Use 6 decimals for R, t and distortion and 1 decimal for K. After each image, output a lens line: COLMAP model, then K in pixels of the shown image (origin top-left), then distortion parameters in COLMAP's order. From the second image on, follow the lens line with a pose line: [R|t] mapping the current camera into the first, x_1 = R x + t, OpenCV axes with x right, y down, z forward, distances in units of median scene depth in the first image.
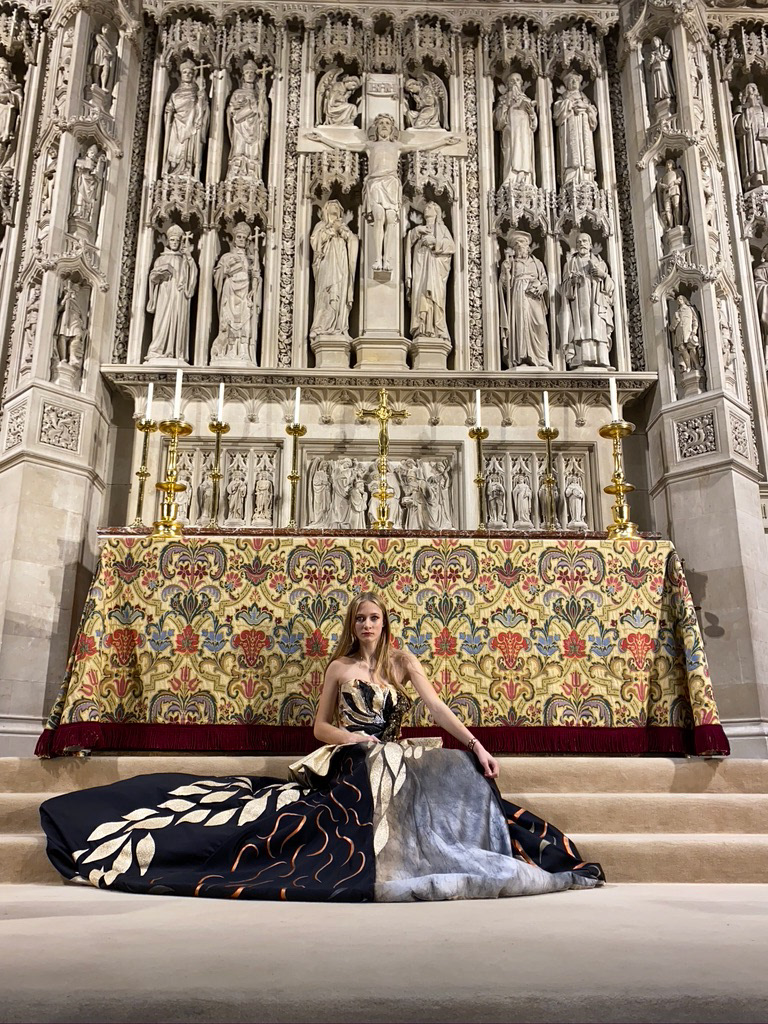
lens RADIAL K [[904.0, 0, 384.0], [0, 904.0, 512.0], [0, 0, 1]] dist [0.209839, -0.713991]
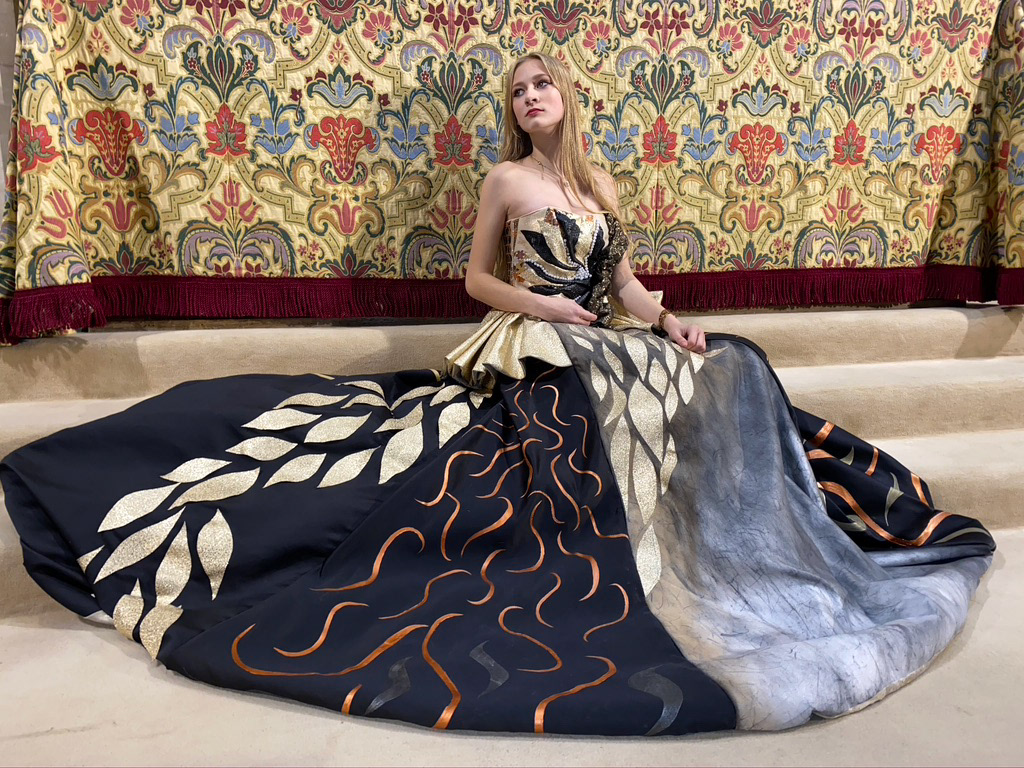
lens RADIAL K [[782.4, 0, 512.0], [0, 782.4, 384.0], [0, 0, 1]] dist [0.022605, -0.012473]
pose [[0.986924, -0.043032, 0.155337, -0.122137], [-0.033968, 0.886537, 0.461410, 0.047023], [-0.157568, -0.460653, 0.873482, 0.473730]]
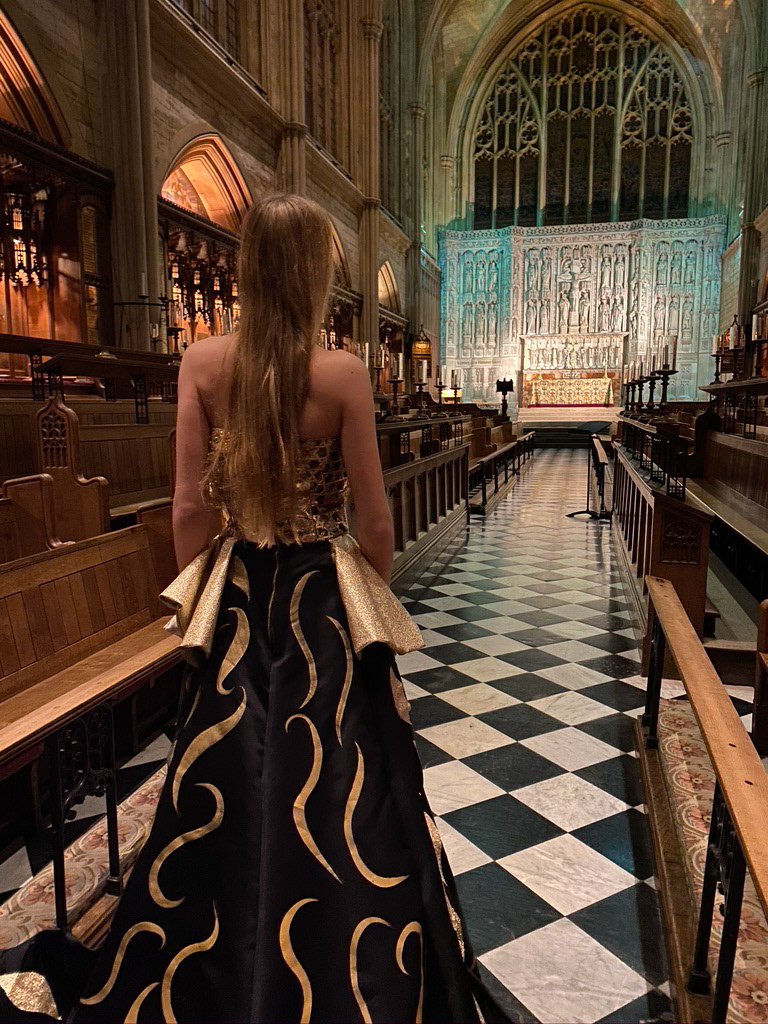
lens RADIAL K [[782.4, 0, 384.0], [0, 782.4, 512.0], [0, 0, 1]] dist [0.022605, -0.012473]
pose [[0.960928, 0.034680, -0.274619, 0.341429], [0.080984, 0.913484, 0.398734, -1.689521], [0.264688, -0.405394, 0.874983, -5.547077]]
